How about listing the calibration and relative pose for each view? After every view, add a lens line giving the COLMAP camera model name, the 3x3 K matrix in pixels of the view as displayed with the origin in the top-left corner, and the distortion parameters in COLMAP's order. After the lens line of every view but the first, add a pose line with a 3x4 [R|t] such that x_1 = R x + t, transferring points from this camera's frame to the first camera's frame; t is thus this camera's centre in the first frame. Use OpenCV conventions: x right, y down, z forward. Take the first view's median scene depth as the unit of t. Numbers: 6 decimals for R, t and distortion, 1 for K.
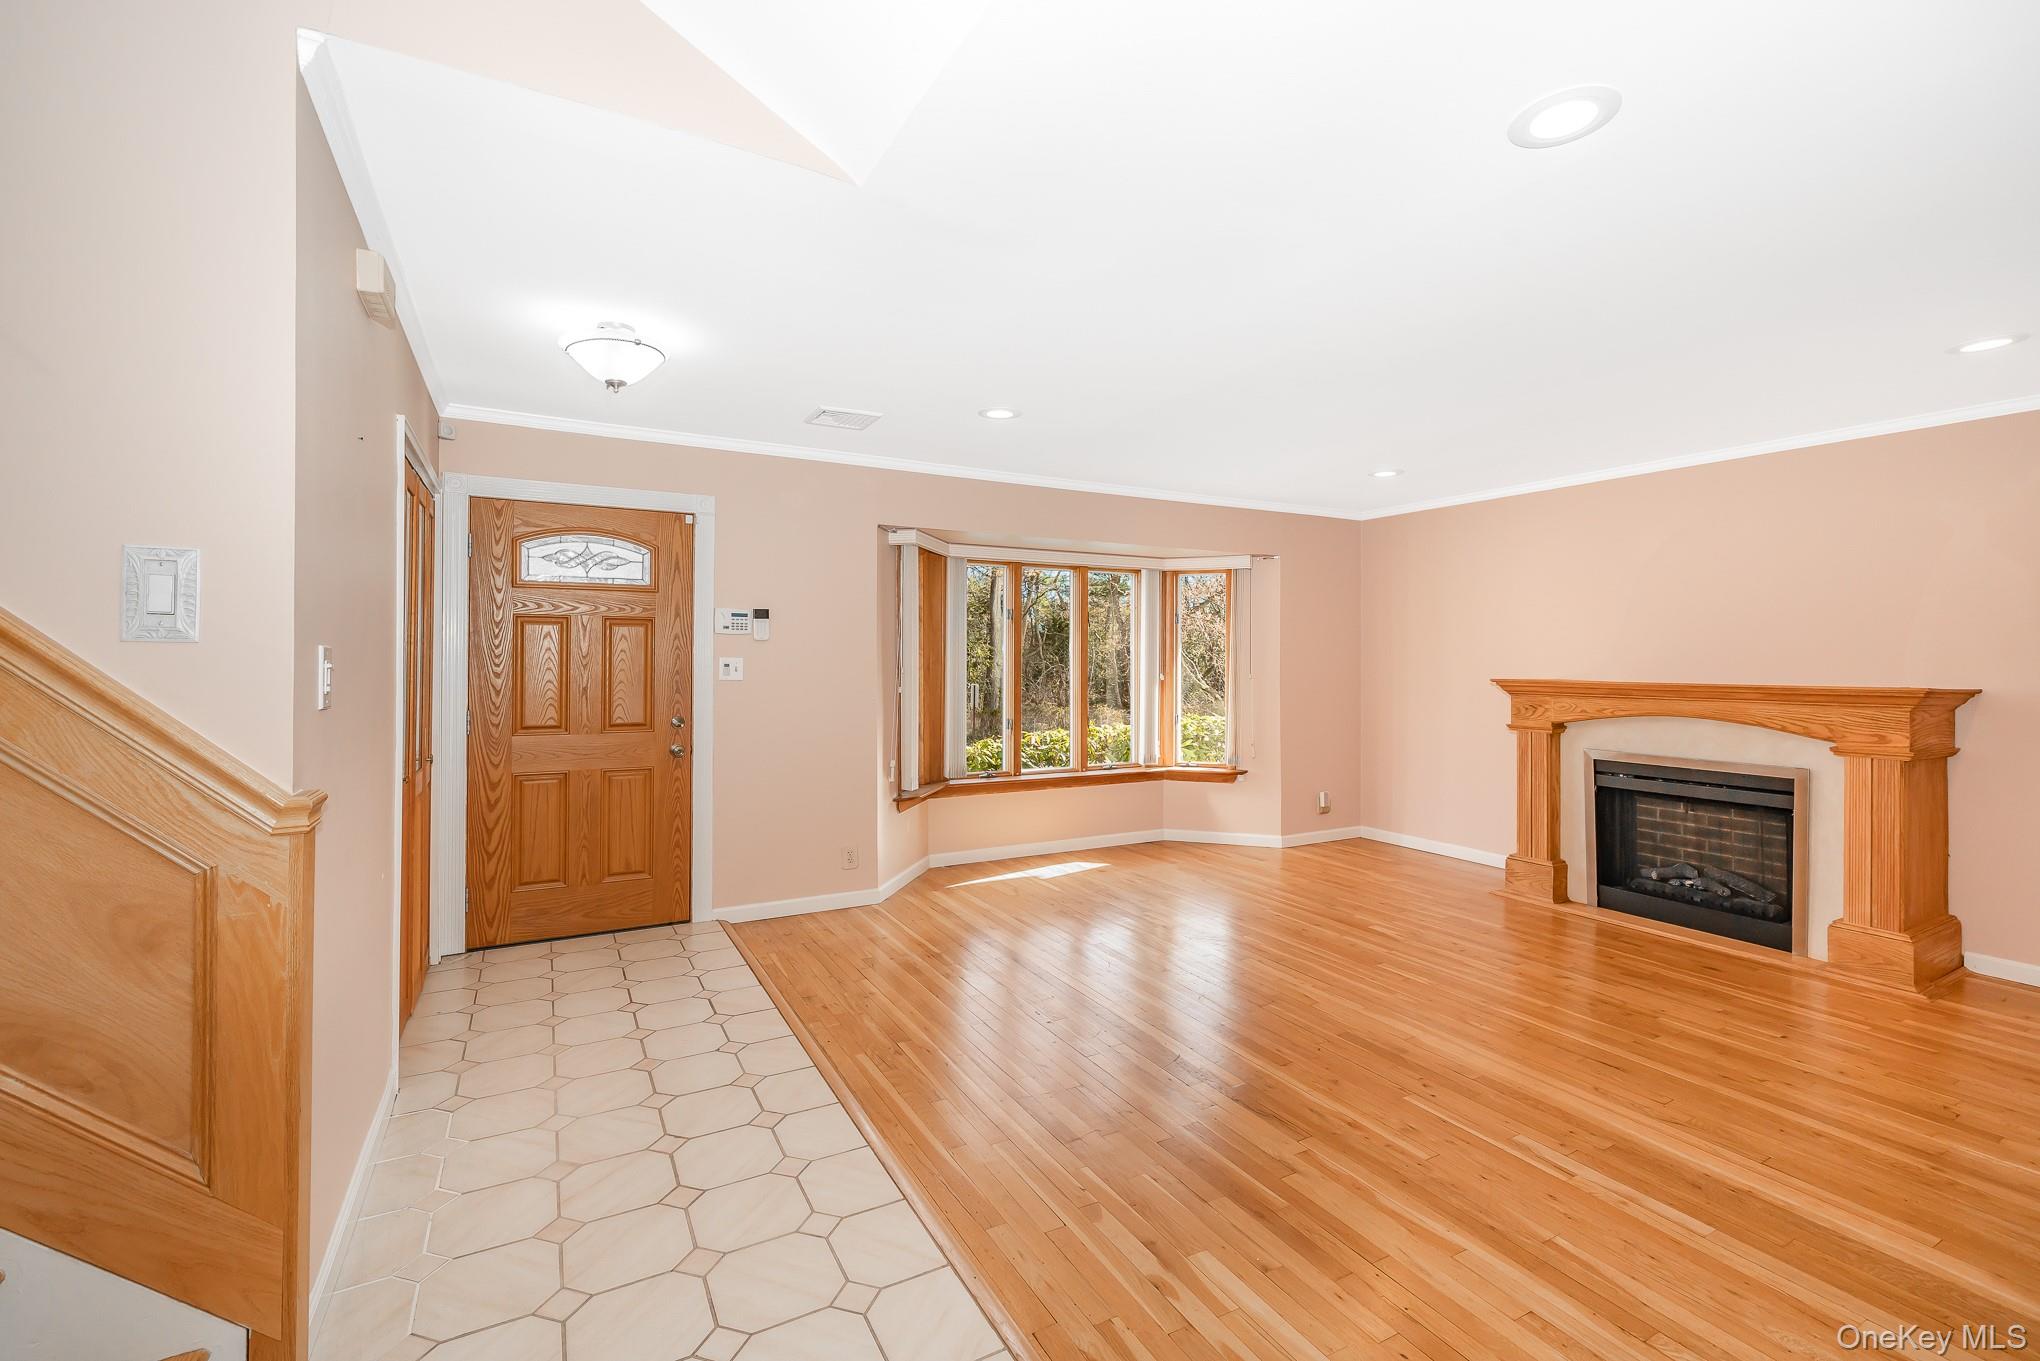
lens RADIAL K [[857.5, 0, 1076.6], [0, 857.5, 660.3], [0, 0, 1]] dist [-0.002033, 0.001119]
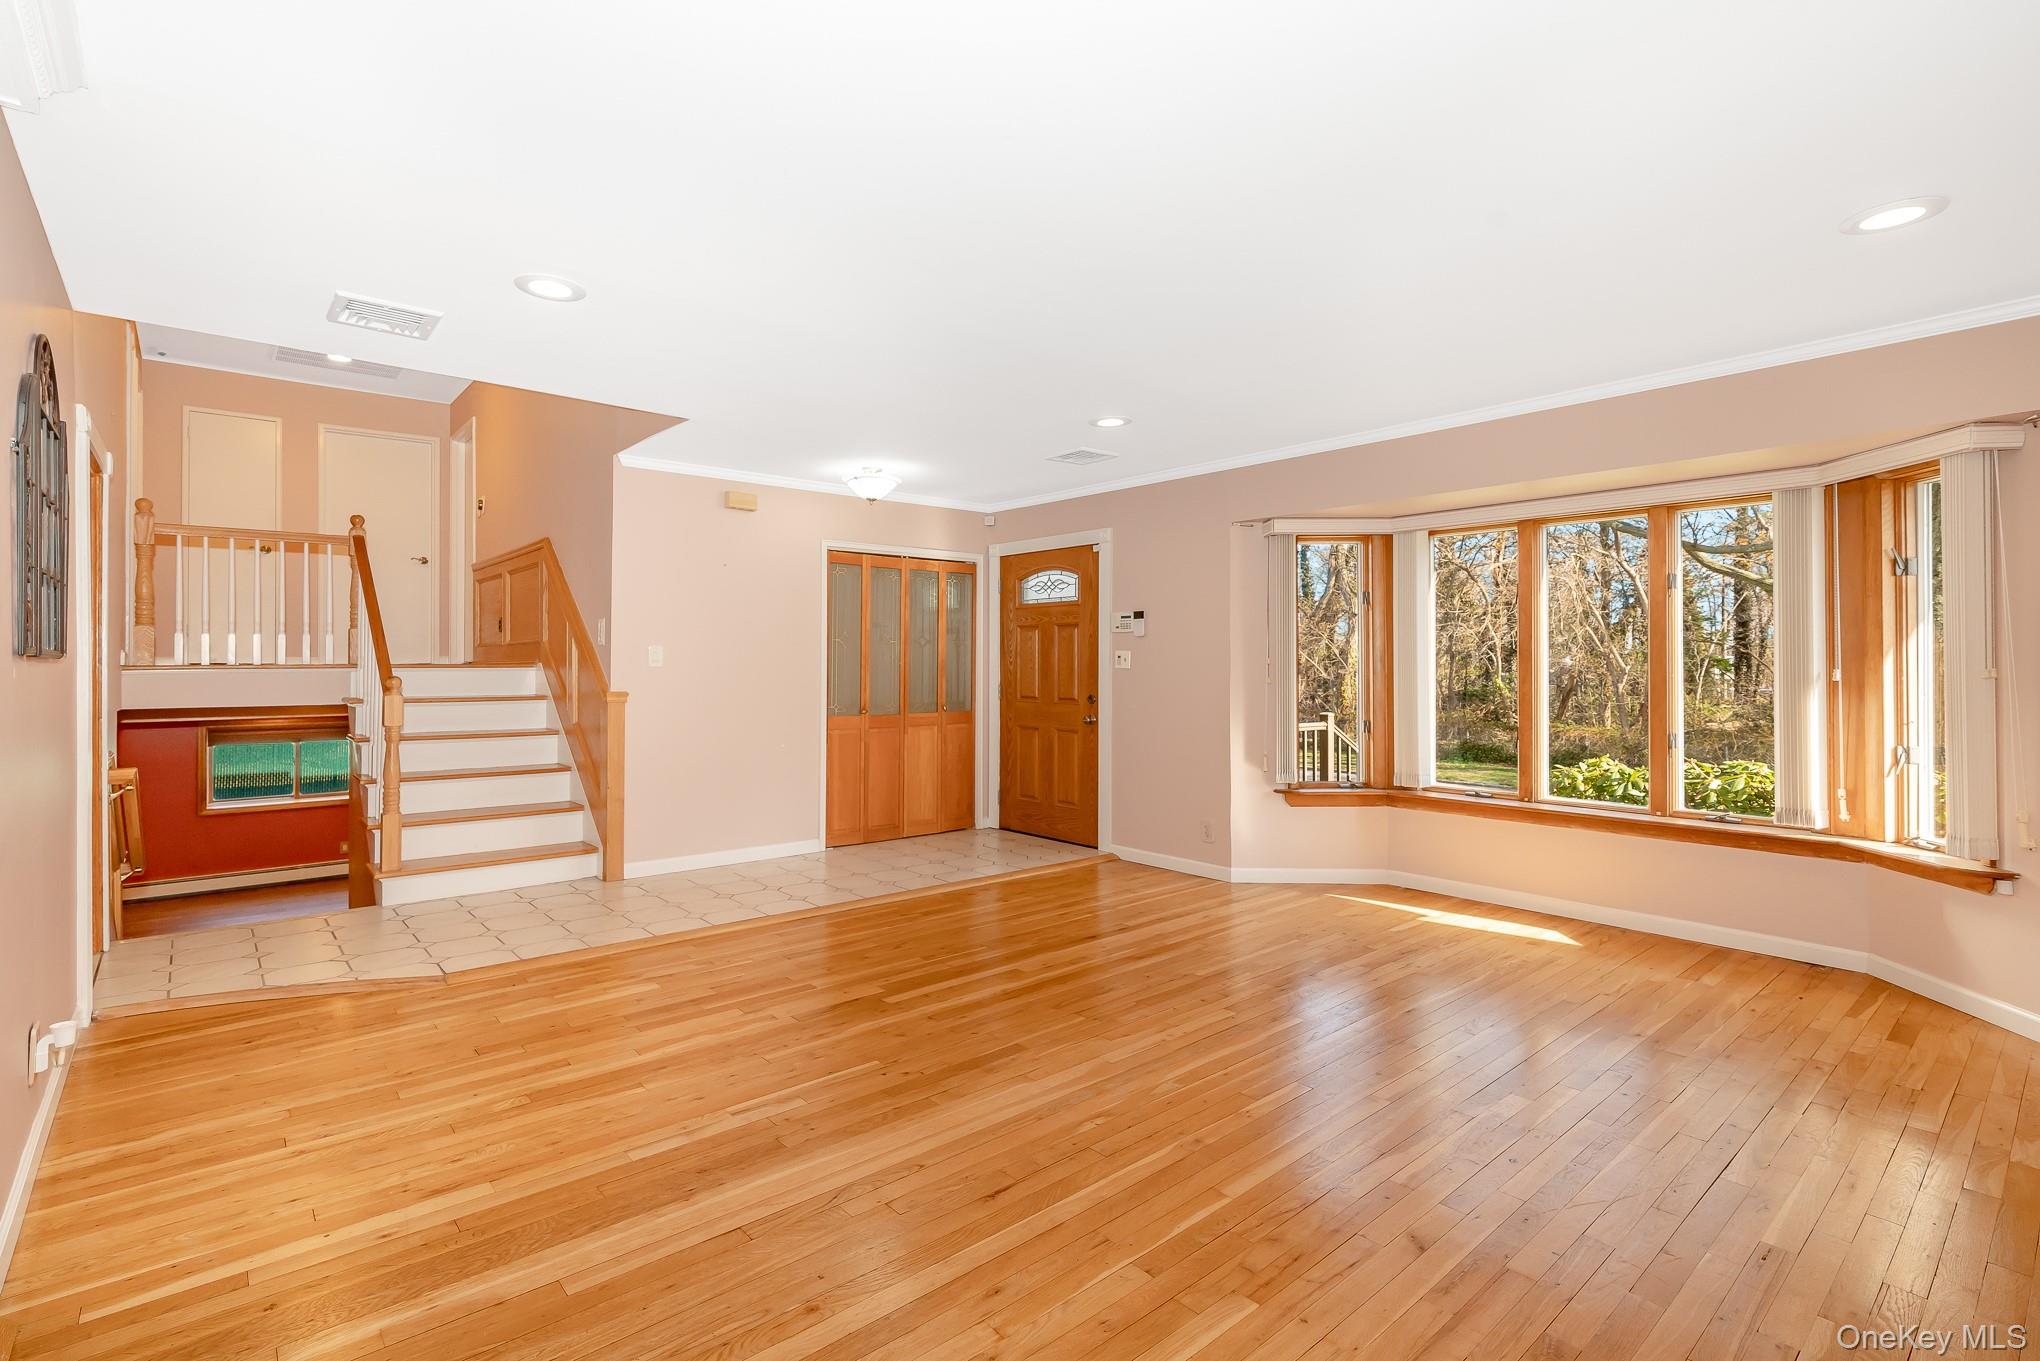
lens RADIAL K [[919.1, 0, 1026.9], [0, 919.1, 667.6], [0, 0, 1]] dist [-0.002856, -0.000427]
pose [[0.225470, -0.001001, -0.974250, 1.095095], [-0.000731, 0.999999, -0.001197, 0.028677], [0.974250, 0.000982, 0.225469, 0.677596]]
